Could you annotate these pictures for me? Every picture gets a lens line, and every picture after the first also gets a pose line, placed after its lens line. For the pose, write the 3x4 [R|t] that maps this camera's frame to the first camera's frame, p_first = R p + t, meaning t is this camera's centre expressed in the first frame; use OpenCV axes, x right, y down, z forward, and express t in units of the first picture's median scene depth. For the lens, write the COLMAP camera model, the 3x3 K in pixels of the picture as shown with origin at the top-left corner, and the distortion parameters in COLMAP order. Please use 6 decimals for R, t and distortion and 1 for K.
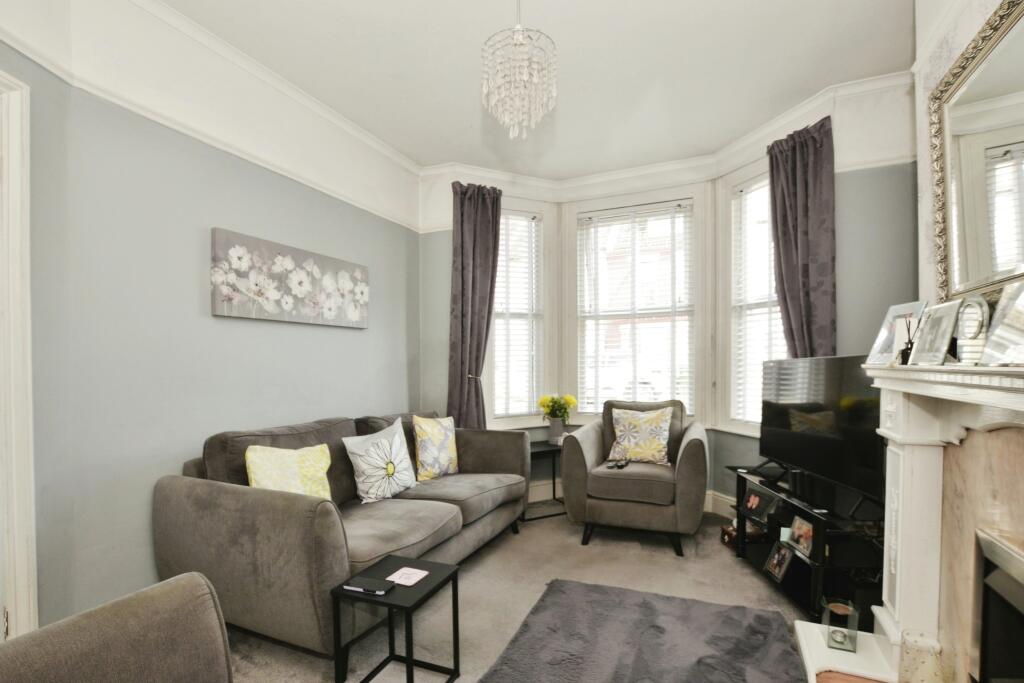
lens RADIAL K [[450.5, 0, 522.3], [0, 450.5, 363.8], [0, 0, 1]] dist [-0.057721, 0.011552]
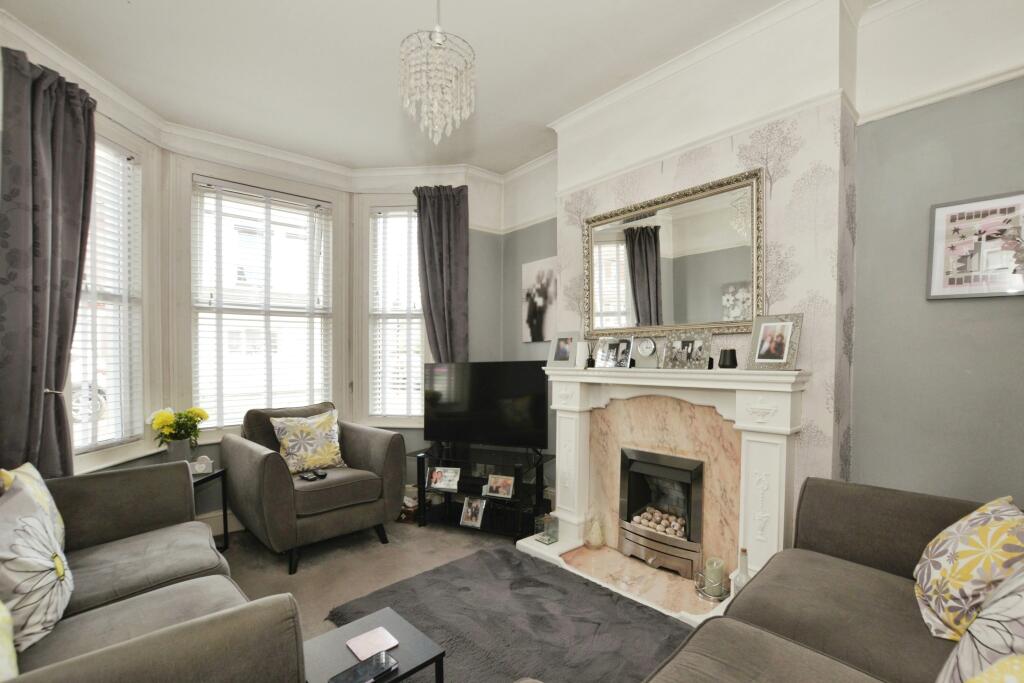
lens RADIAL K [[450.5, 0, 522.3], [0, 450.5, 363.8], [0, 0, 1]] dist [-0.057721, 0.011552]
pose [[0.403937, -0.007069, 0.914760, -0.458215], [0.002246, 0.999975, 0.006735, -0.012841], [-0.914784, -0.000666, 0.403942, 0.230550]]
